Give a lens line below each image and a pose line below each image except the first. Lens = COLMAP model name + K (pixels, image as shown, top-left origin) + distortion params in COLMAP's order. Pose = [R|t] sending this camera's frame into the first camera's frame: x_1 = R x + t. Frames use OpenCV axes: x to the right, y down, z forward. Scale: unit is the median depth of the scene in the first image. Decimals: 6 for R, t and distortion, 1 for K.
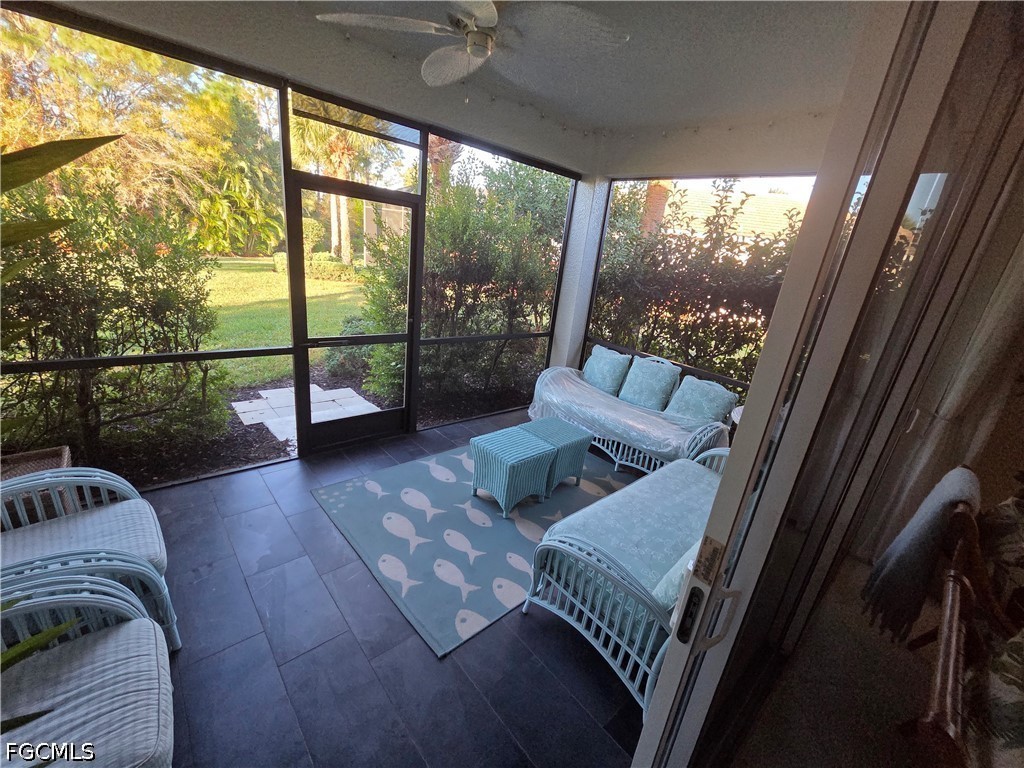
lens RADIAL K [[420.8, 0, 516.3], [0, 420.8, 391.4], [0, 0, 1]] dist [0.004009, -0.000044]
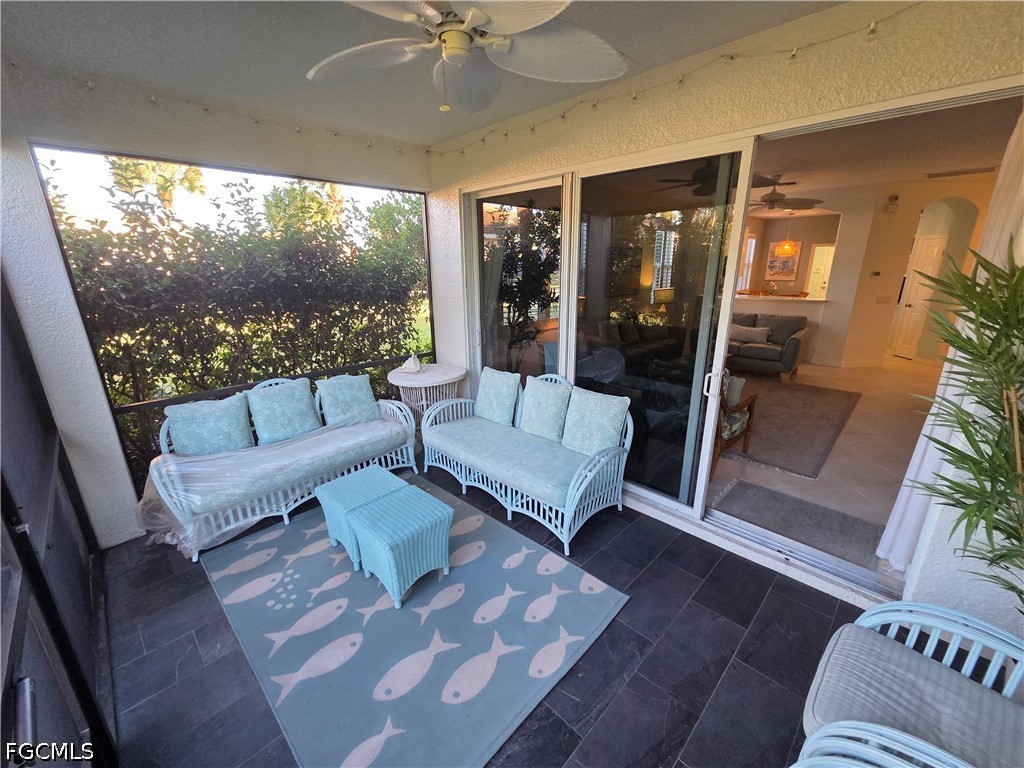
lens RADIAL K [[420.8, 0, 512.8], [0, 420.8, 386.3], [0, 0, 1]] dist [0.004009, -0.000044]
pose [[-0.056575, -0.393120, 0.917745, -0.558039], [0.328755, 0.860619, 0.388916, -0.278092], [-0.942719, 0.323716, 0.080551, 0.524039]]
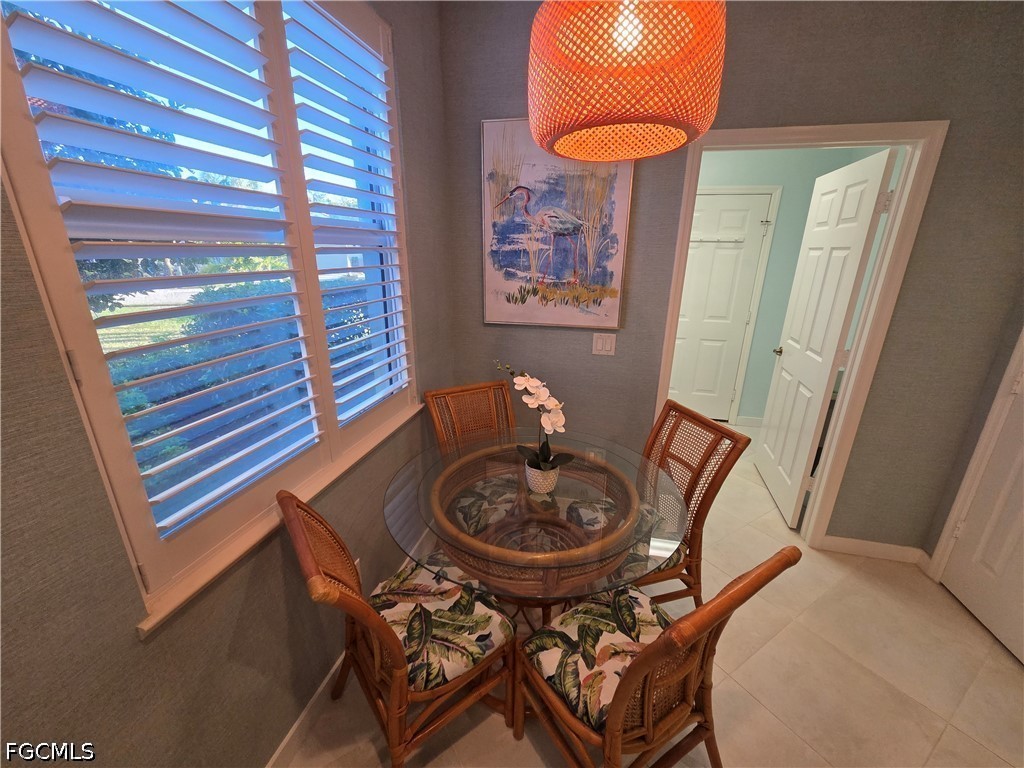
lens RADIAL K [[420.8, 0, 519.1], [0, 420.8, 389.6], [0, 0, 1]] dist [0.004009, -0.000044]
pose [[-0.577280, -0.379525, 0.722986, 1.962005], [0.183484, 0.802483, 0.567762, 0.594074], [-0.795664, 0.460414, -0.393621, -0.966385]]
